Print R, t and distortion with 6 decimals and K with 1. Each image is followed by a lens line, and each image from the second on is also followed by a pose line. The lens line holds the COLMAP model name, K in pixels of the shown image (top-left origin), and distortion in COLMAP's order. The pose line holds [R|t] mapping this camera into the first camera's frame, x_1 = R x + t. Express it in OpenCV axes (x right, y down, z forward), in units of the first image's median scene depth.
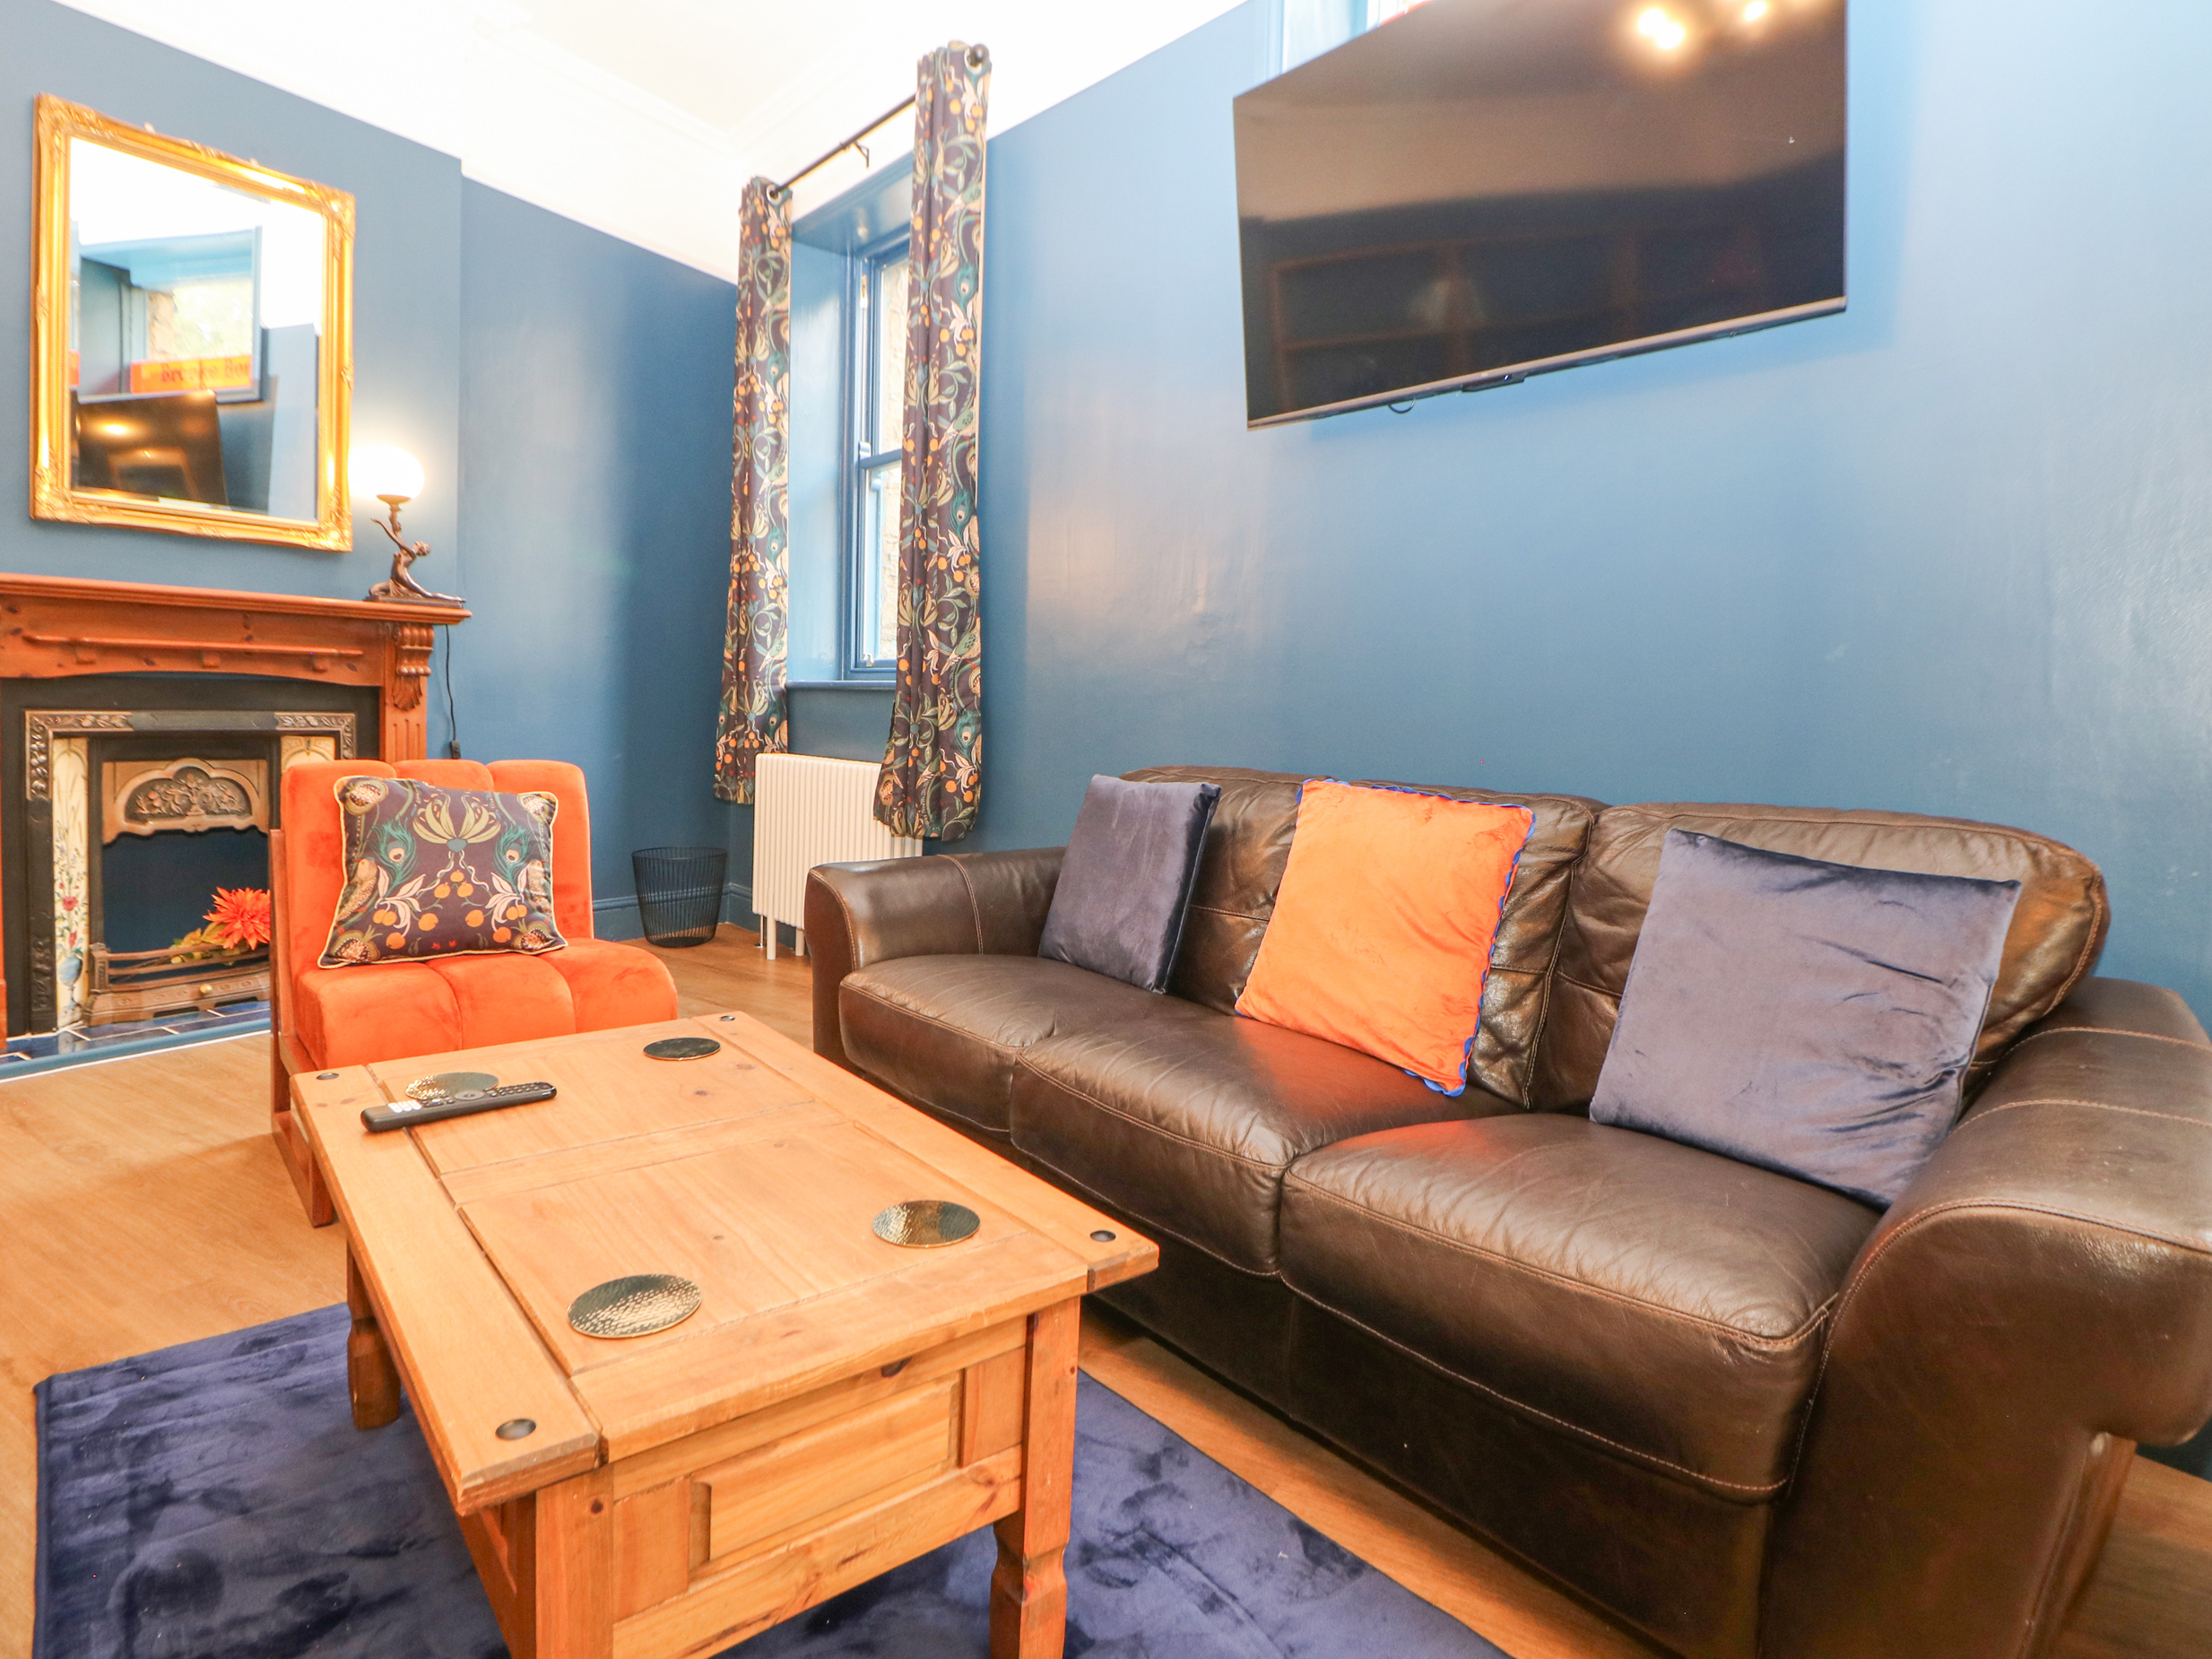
lens RADIAL K [[1201.2, 0, 1108.2], [0, 1201.2, 764.5], [0, 0, 1]] dist [0.002125, -0.020766]
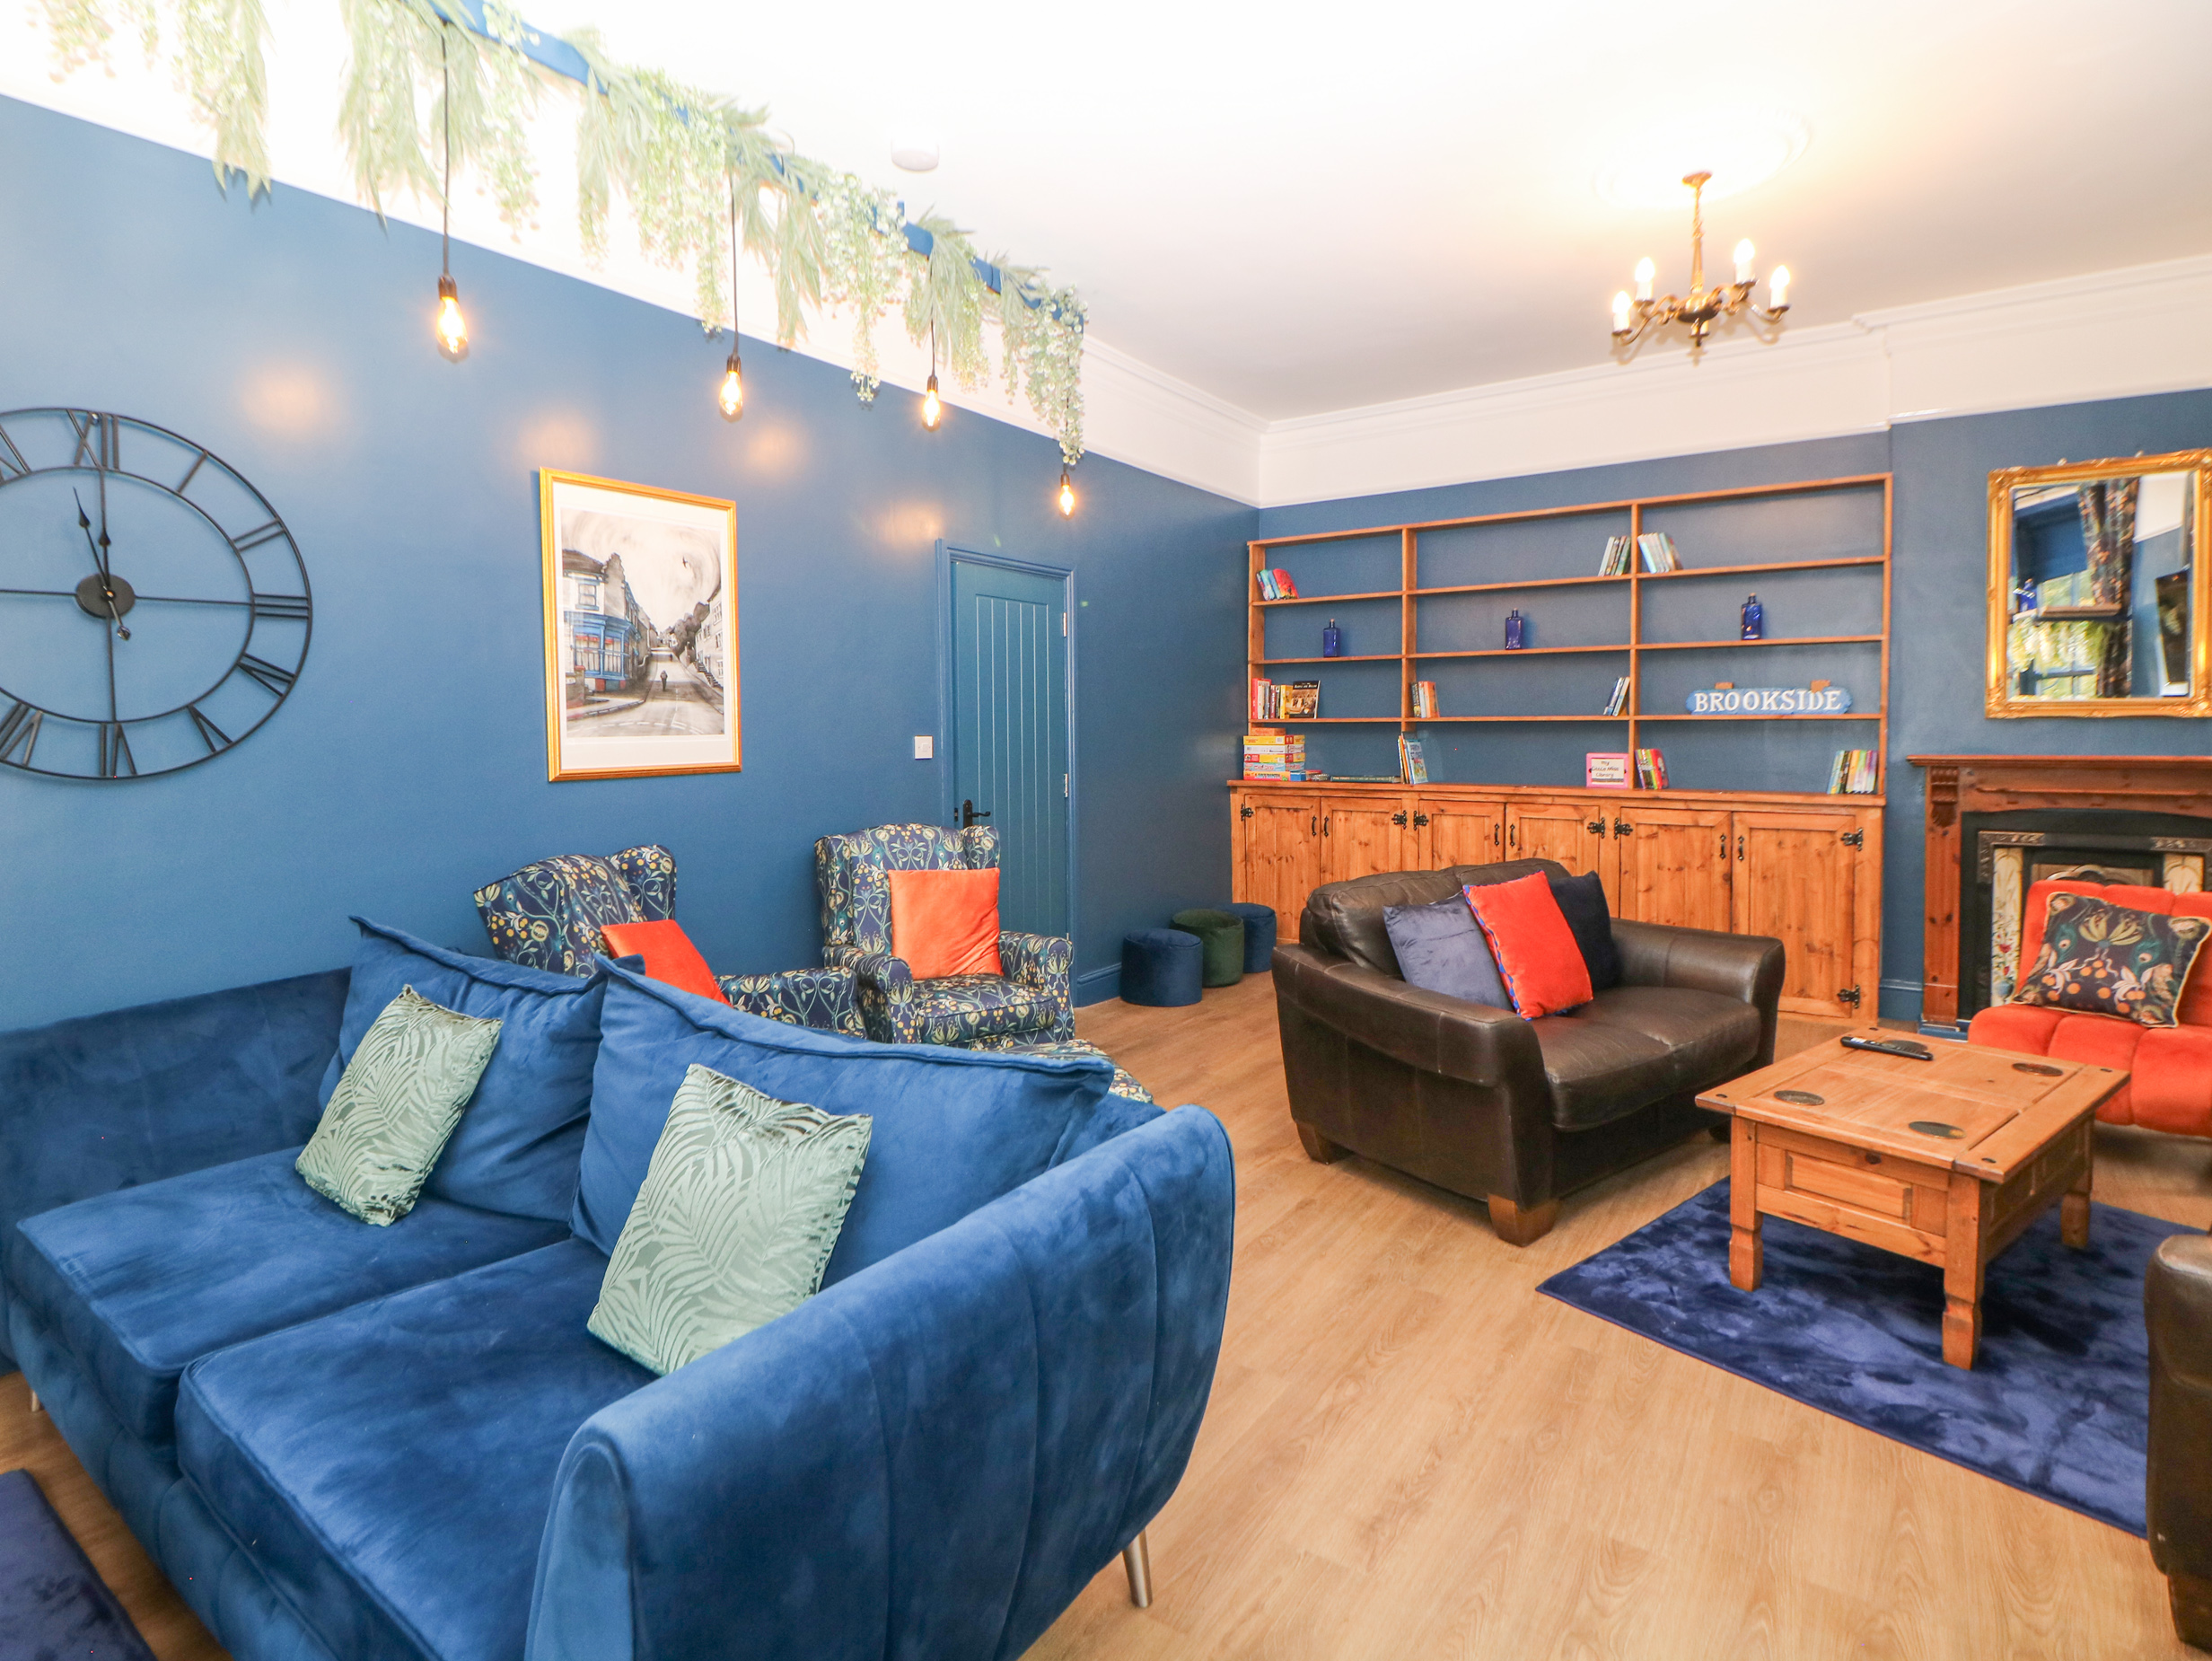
lens RADIAL K [[1142.9, 0, 1112.2], [0, 1142.9, 768.8], [0, 0, 1]] dist [0.006895, -0.017541]
pose [[-0.041347, 0.004388, -0.999135, 0.955919], [-0.044340, 0.998997, 0.006222, -0.109562], [0.998161, 0.044559, -0.041111, -0.223511]]
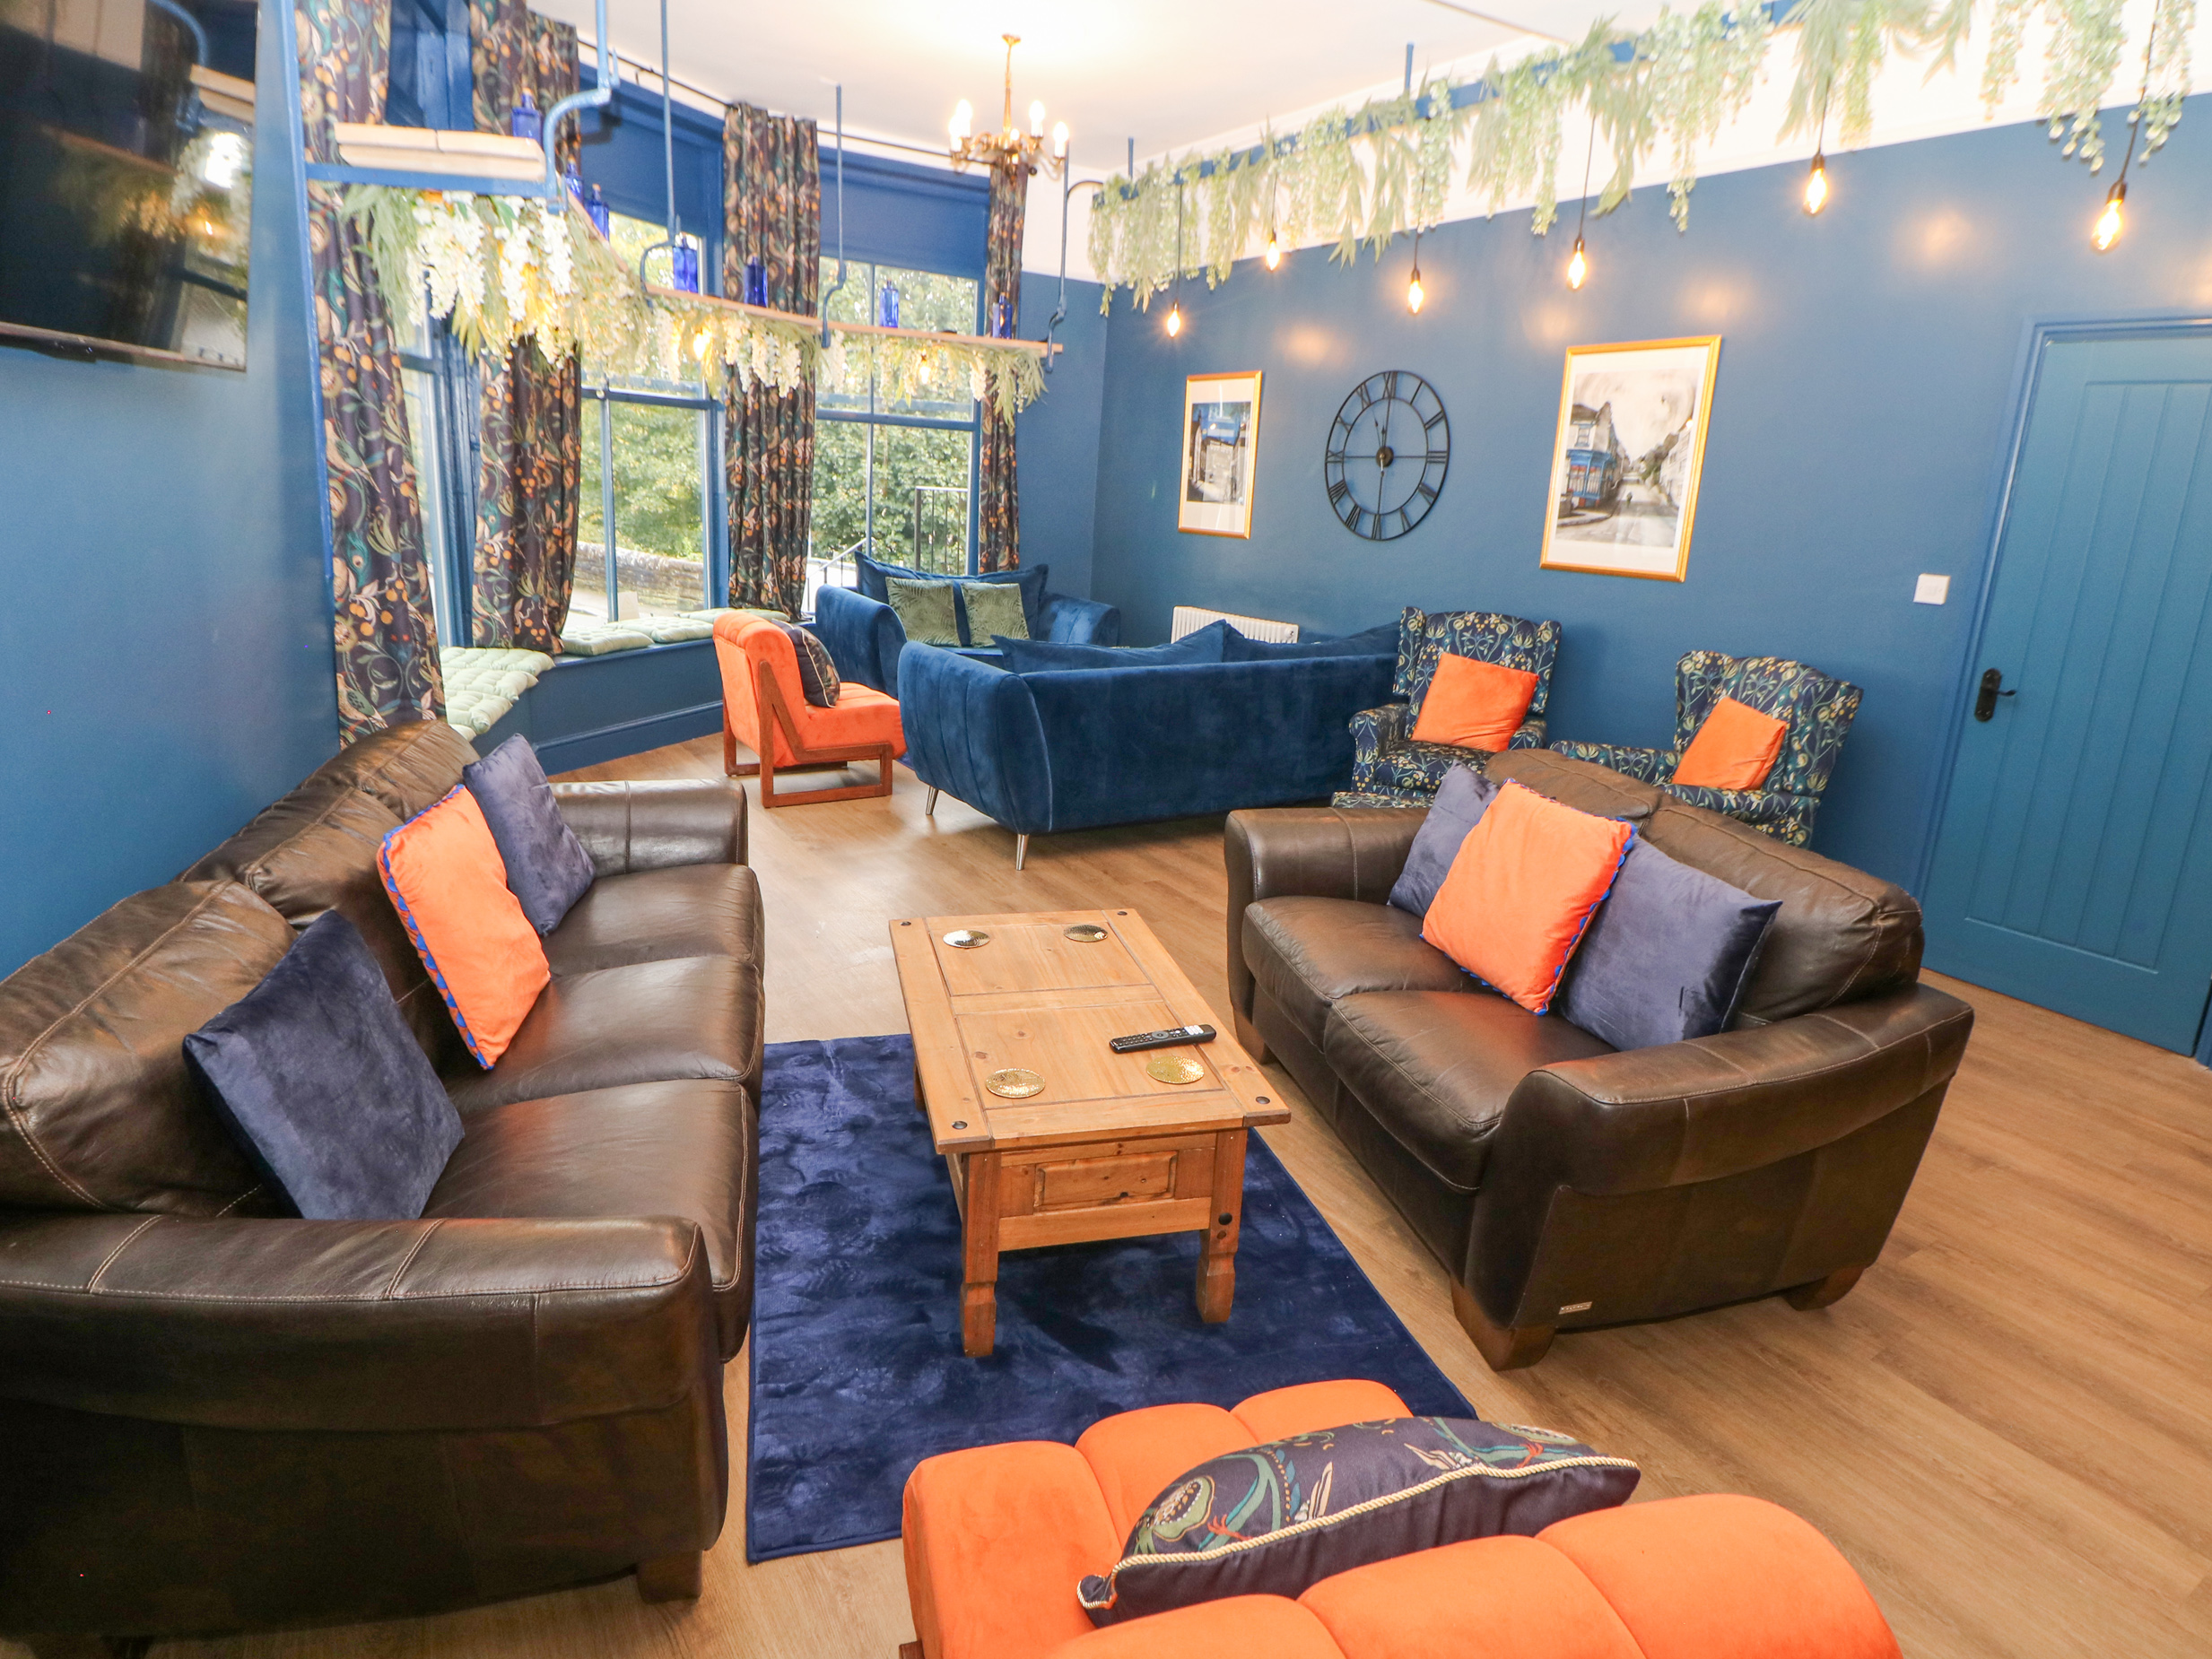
lens RADIAL K [[1244.2, 0, 1113.8], [0, 1244.2, 788.0], [0, 0, 1]] dist [0.003418, 0.000508]
pose [[-0.901593, -0.180527, 0.393116, -0.633757], [-0.057247, 0.950559, 0.305222, -0.315430], [-0.428781, 0.252681, -0.867352, 1.388984]]
